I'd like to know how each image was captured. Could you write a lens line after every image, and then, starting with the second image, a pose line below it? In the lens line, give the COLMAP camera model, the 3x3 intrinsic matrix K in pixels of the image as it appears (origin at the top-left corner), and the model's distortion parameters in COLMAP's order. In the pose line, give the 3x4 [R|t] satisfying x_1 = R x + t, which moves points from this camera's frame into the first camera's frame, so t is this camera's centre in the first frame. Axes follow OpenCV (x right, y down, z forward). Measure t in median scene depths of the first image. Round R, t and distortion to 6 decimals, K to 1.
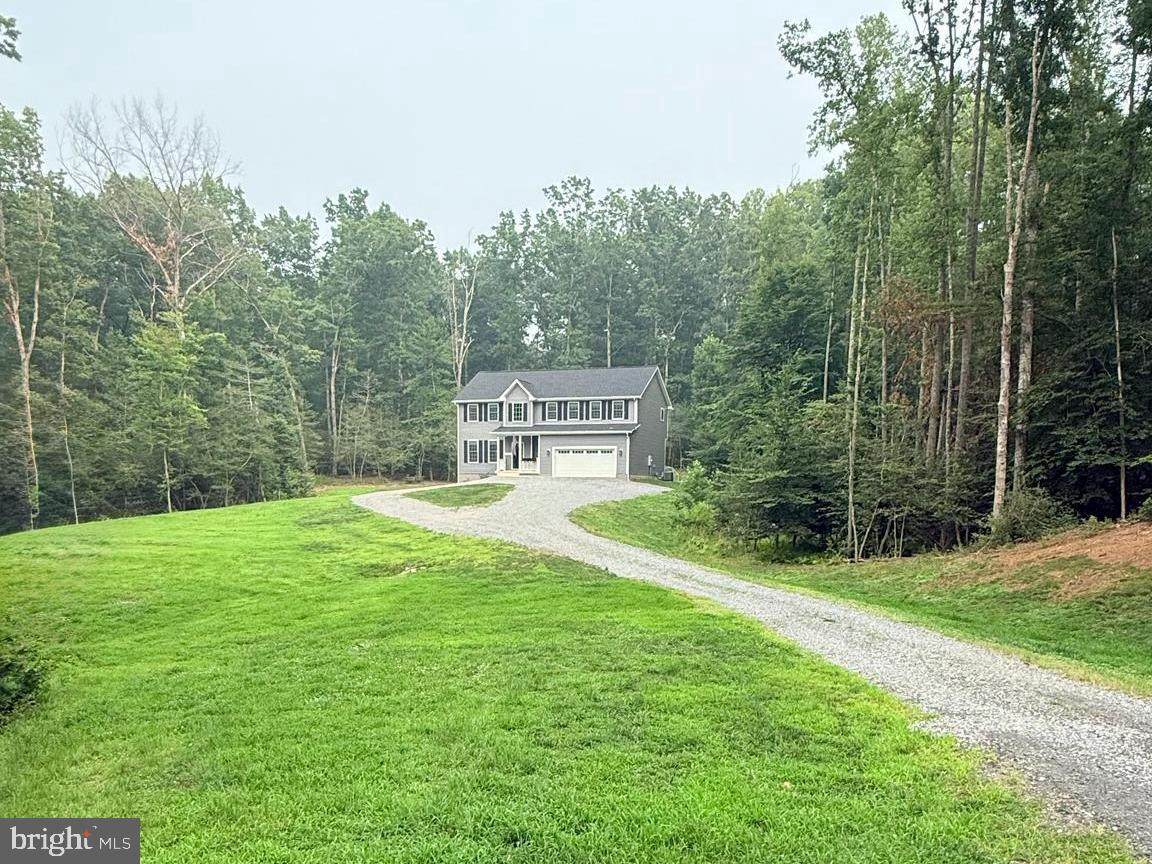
lens RADIAL K [[724.6, 0, 576.2], [0, 724.6, 440.9], [0, 0, 1]] dist [-0.002268, -0.000324]
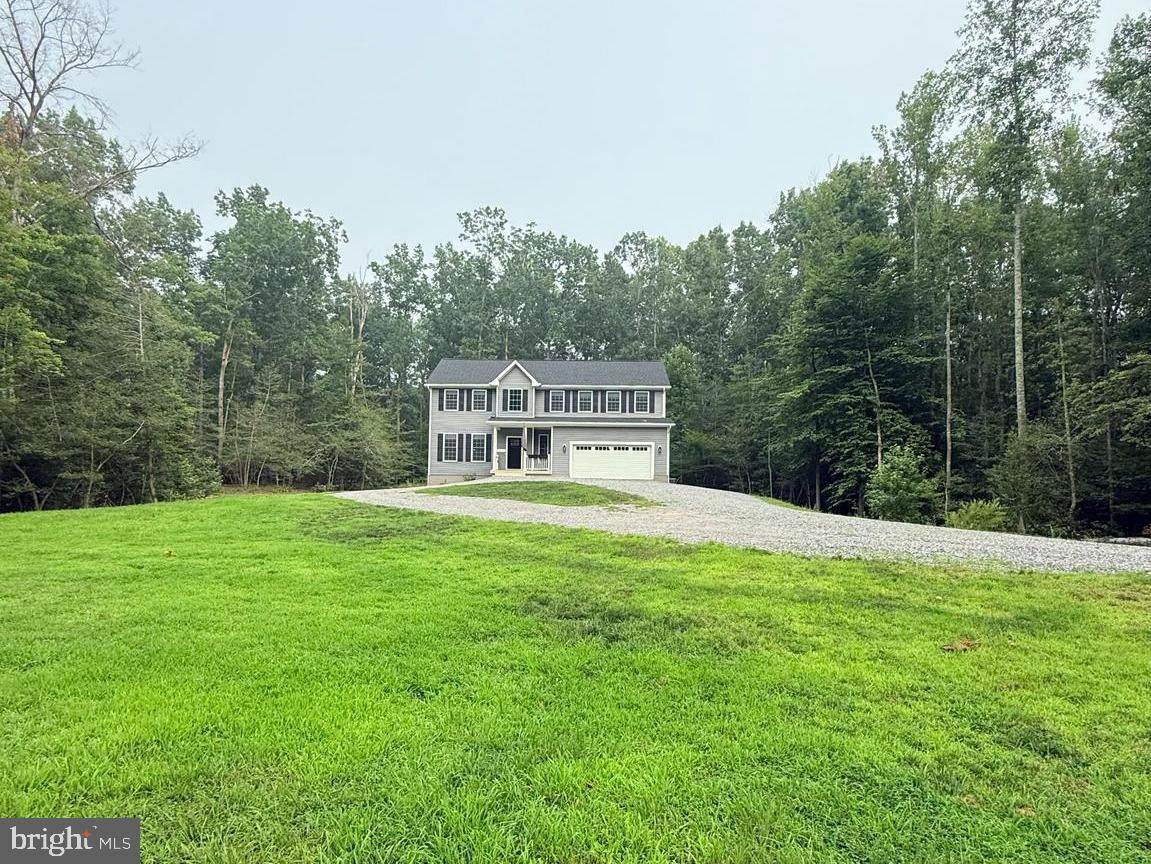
lens RADIAL K [[562.9, 0, 575.2], [0, 562.9, 437.2], [0, 0, 1]] dist [-0.010354, 0.000739]
pose [[0.955185, 0.044862, 0.292589, -0.198511], [-0.026168, 0.997376, -0.067498, 0.043041], [-0.294849, 0.056817, 0.953853, 0.370696]]
